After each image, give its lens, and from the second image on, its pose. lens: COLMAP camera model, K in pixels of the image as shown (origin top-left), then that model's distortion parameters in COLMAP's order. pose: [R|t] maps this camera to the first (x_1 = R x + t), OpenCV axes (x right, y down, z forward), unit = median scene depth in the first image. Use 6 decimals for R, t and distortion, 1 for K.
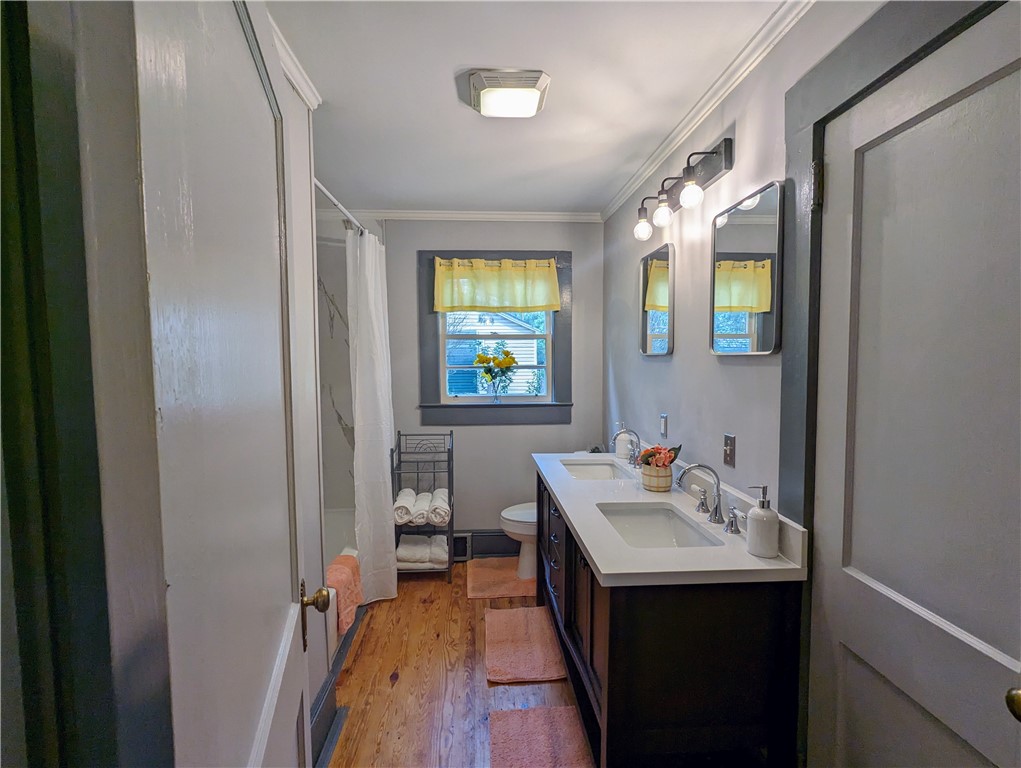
lens RADIAL K [[485.7, 0, 510.9], [0, 485.7, 387.7], [0, 0, 1]] dist [0.000709, 0.000634]
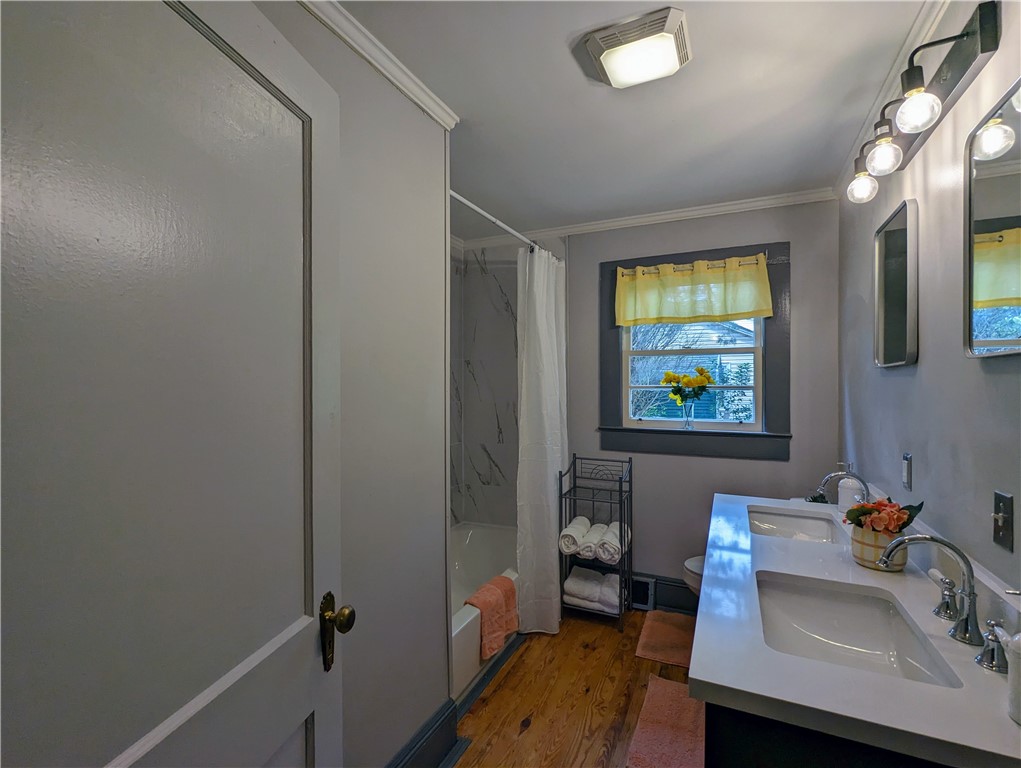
lens RADIAL K [[485.7, 0, 510.9], [0, 485.7, 387.7], [0, 0, 1]] dist [0.000709, 0.000634]
pose [[0.876210, 0.006566, -0.481884, 0.123802], [-0.033473, 0.998322, -0.047261, 0.010714], [0.480765, 0.057541, 0.874959, 0.116873]]
